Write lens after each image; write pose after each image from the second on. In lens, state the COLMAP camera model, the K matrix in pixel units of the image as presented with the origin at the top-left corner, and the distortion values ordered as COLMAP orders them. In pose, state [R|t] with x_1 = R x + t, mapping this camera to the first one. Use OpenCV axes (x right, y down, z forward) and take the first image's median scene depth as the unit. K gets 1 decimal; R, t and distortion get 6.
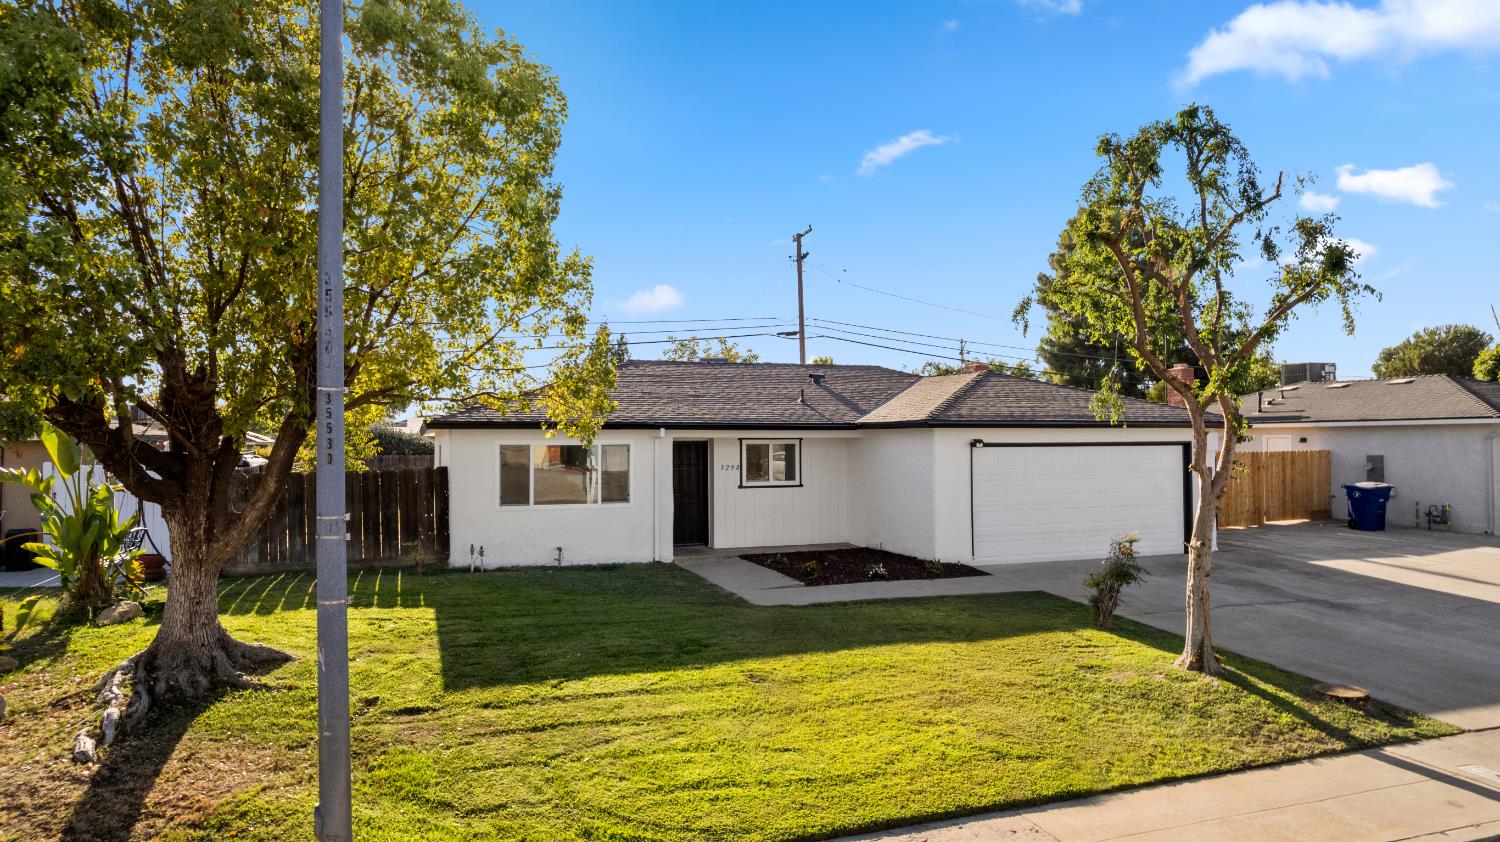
lens RADIAL K [[970.4, 0, 749.1], [0, 970.4, 409.7], [0, 0, 1]] dist [-0.090099, 0.079432]
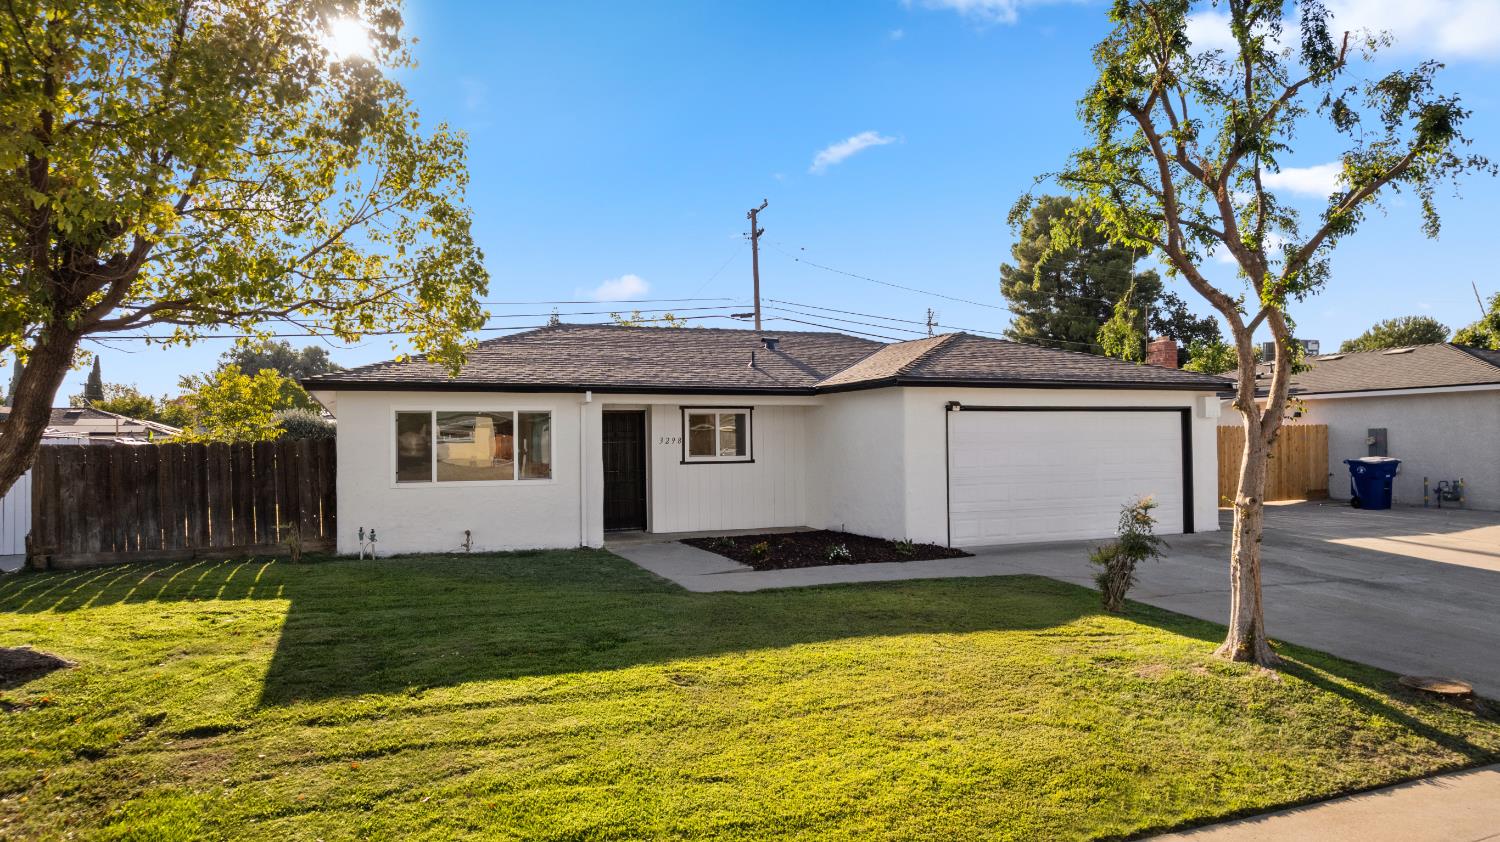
lens RADIAL K [[976.5, 0, 750.0], [0, 976.5, 421.0], [0, 0, 1]] dist [-0.091828, 0.084136]
pose [[0.999097, -0.005874, 0.042076, 0.023125], [0.005474, 0.999939, 0.009613, 0.052403], [-0.042130, -0.009374, 0.999068, 0.183596]]
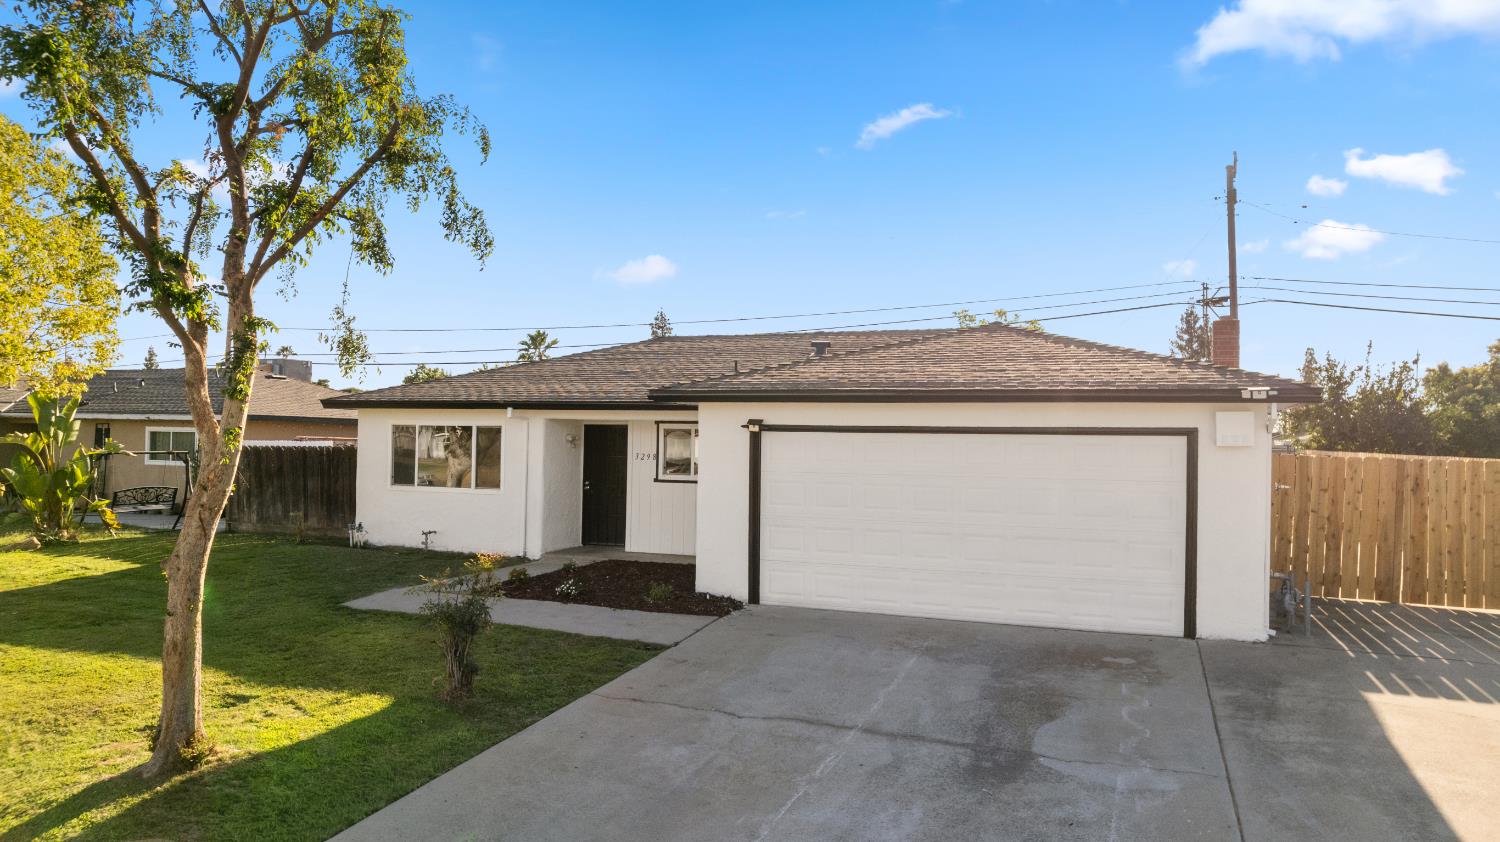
lens RADIAL K [[976.5, 0, 750.0], [0, 976.5, 421.0], [0, 0, 1]] dist [-0.091828, 0.084136]
pose [[0.748486, 0.000580, -0.663150, 0.939516], [0.004891, 0.999968, 0.006395, 0.036770], [0.663132, -0.008030, 0.748459, 0.653206]]
